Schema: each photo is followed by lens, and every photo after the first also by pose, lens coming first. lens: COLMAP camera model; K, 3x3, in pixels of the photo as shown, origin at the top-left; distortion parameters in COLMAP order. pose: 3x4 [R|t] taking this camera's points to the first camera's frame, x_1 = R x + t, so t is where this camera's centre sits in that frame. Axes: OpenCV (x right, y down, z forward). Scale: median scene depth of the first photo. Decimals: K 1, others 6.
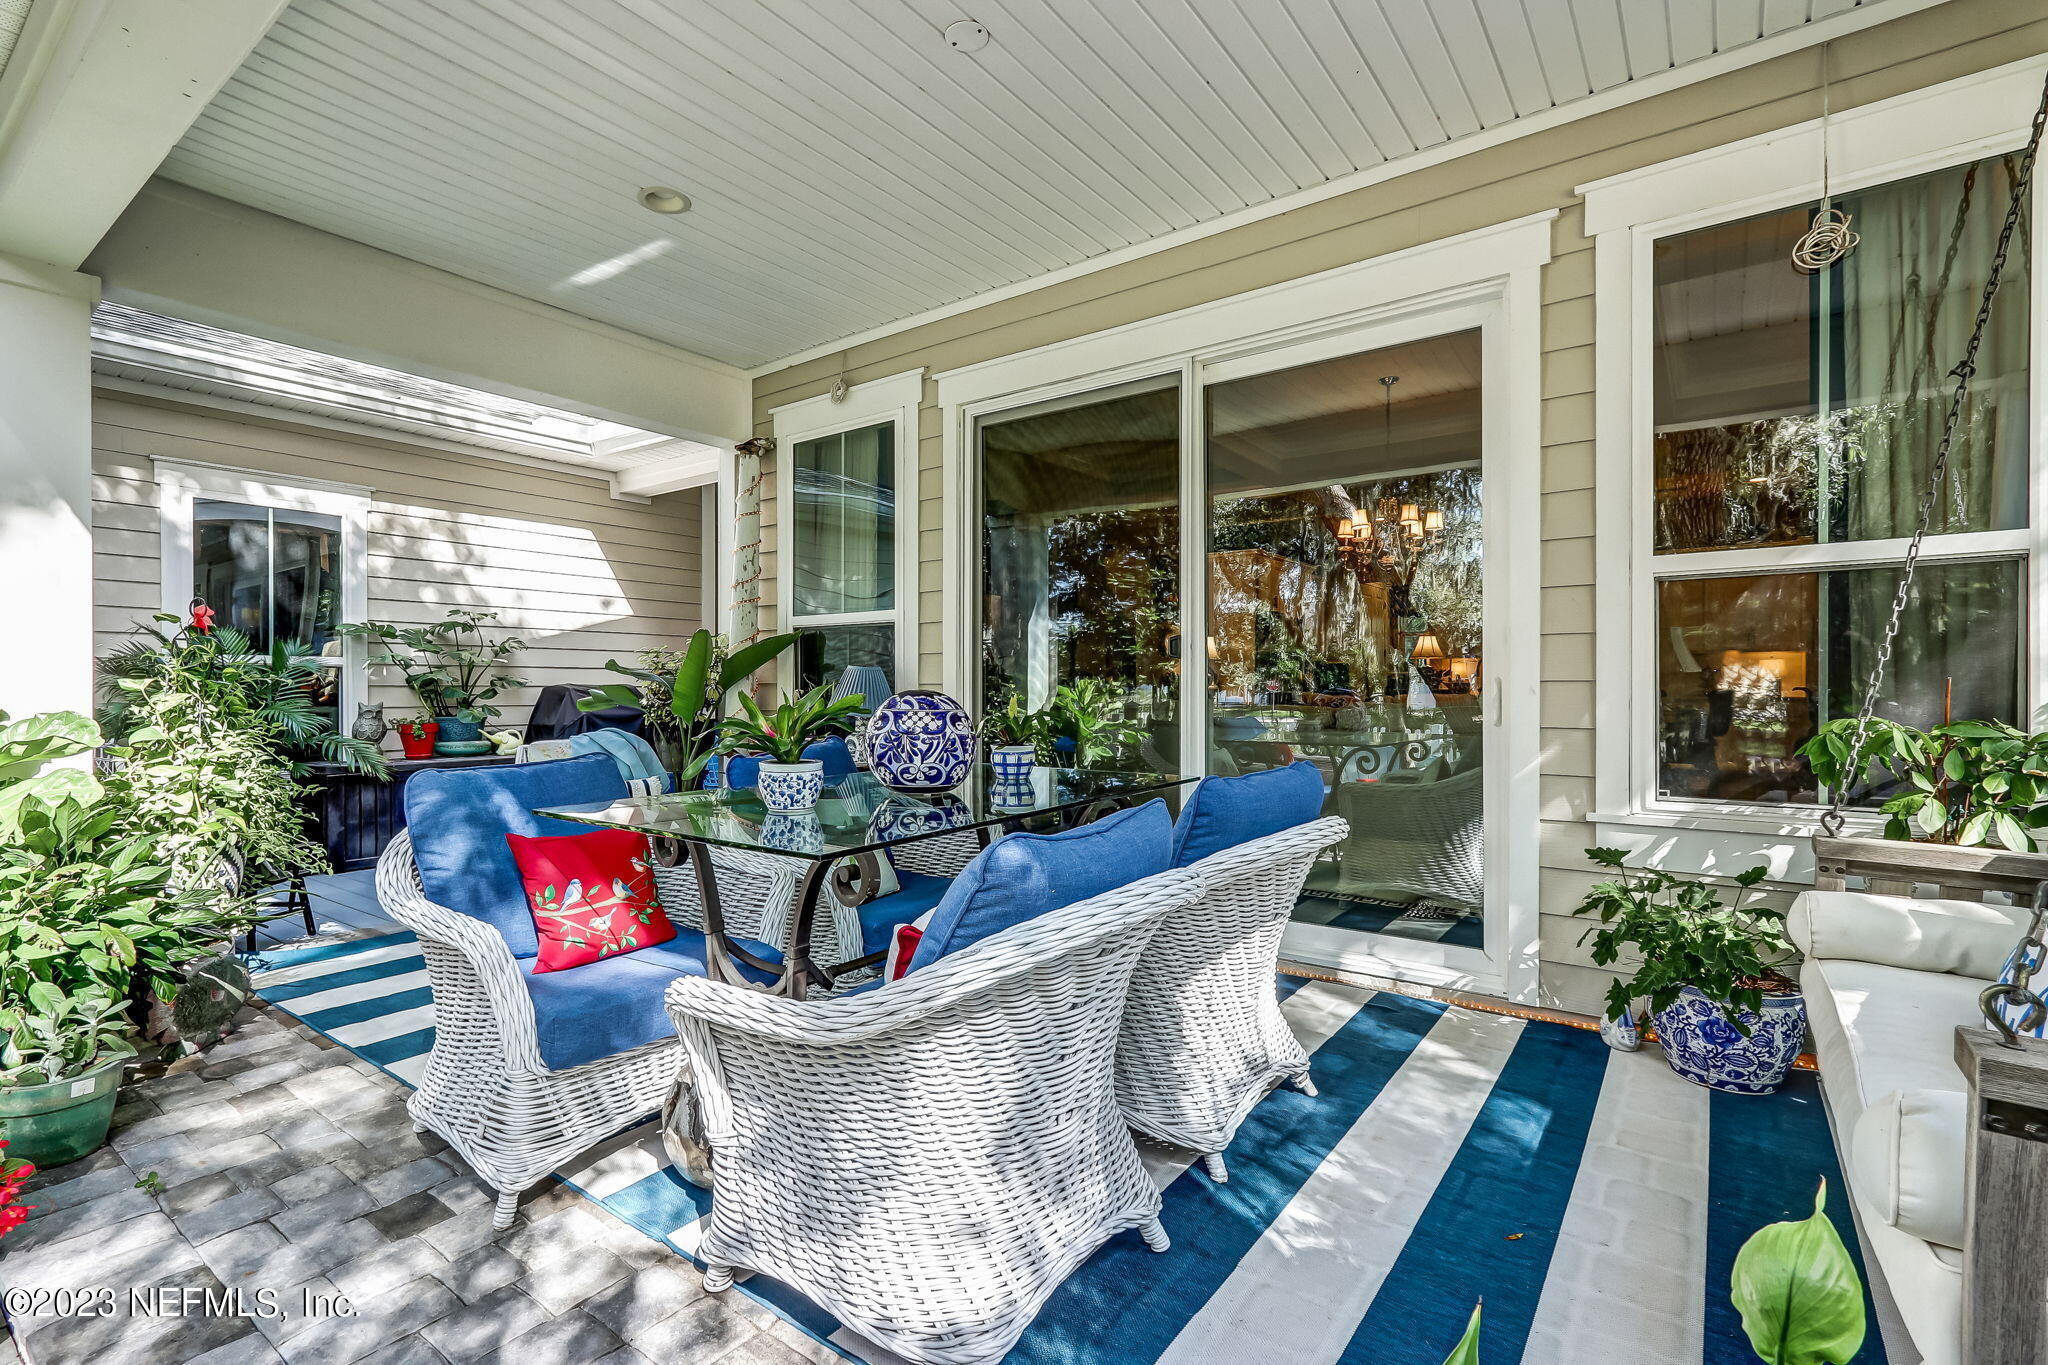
lens RADIAL K [[947.9, 0, 1024.0], [0, 947.9, 682.5], [0, 0, 1]] dist [0.002875, 0.000813]
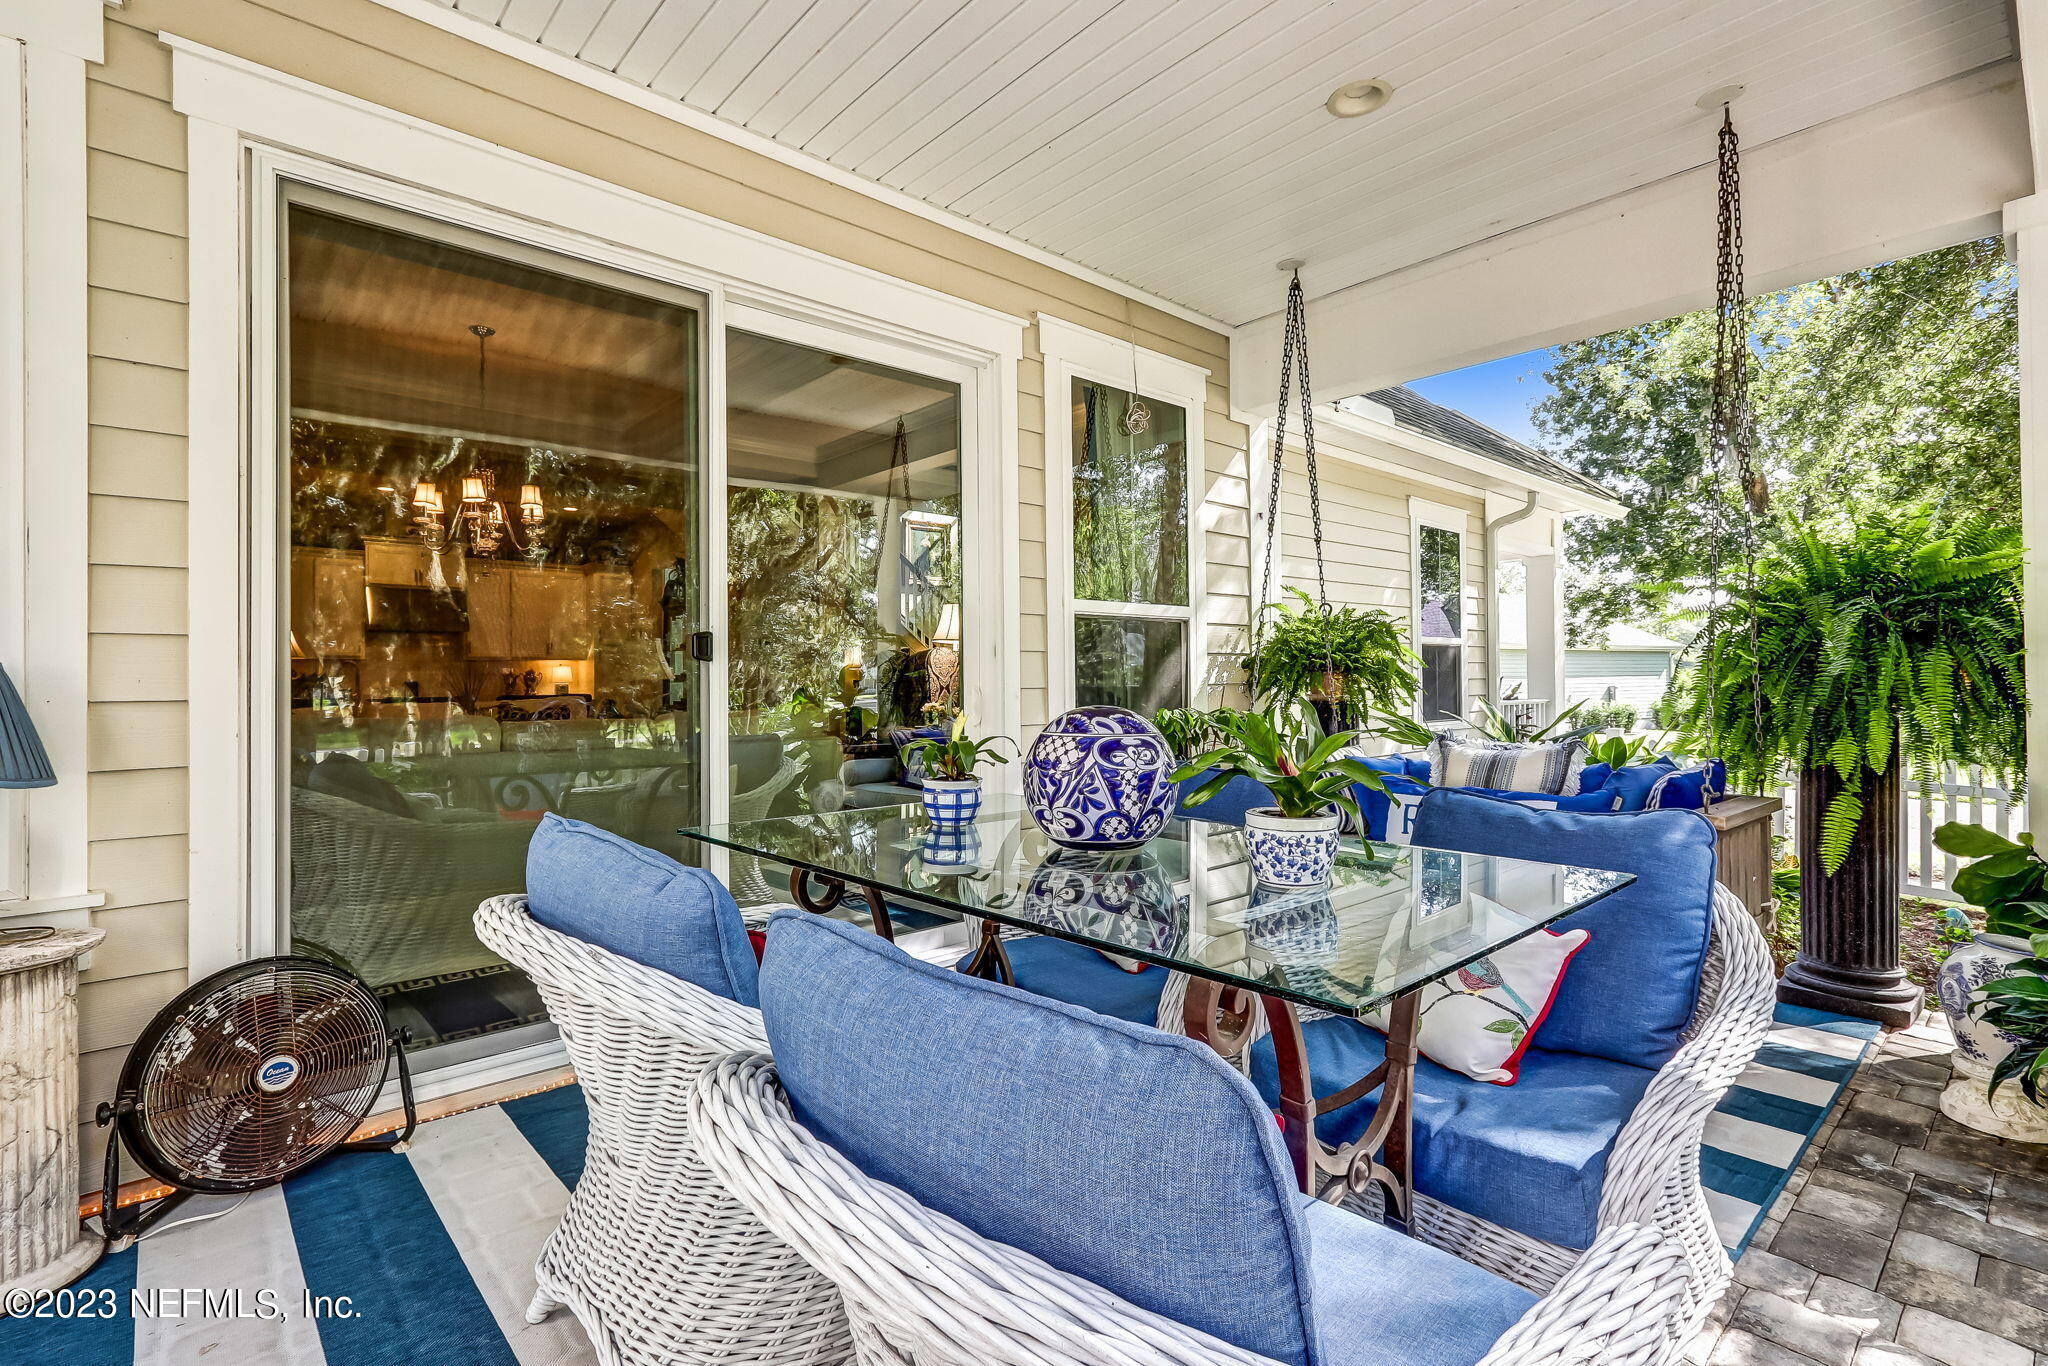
lens RADIAL K [[947.9, 0, 1024.0], [0, 947.9, 683.0], [0, 0, 1]] dist [0.002875, 0.000813]
pose [[0.197643, -0.001874, 0.980272, -0.732340], [0.006404, 0.999979, 0.000621, -0.011668], [-0.980253, 0.006155, 0.197651, 0.797193]]
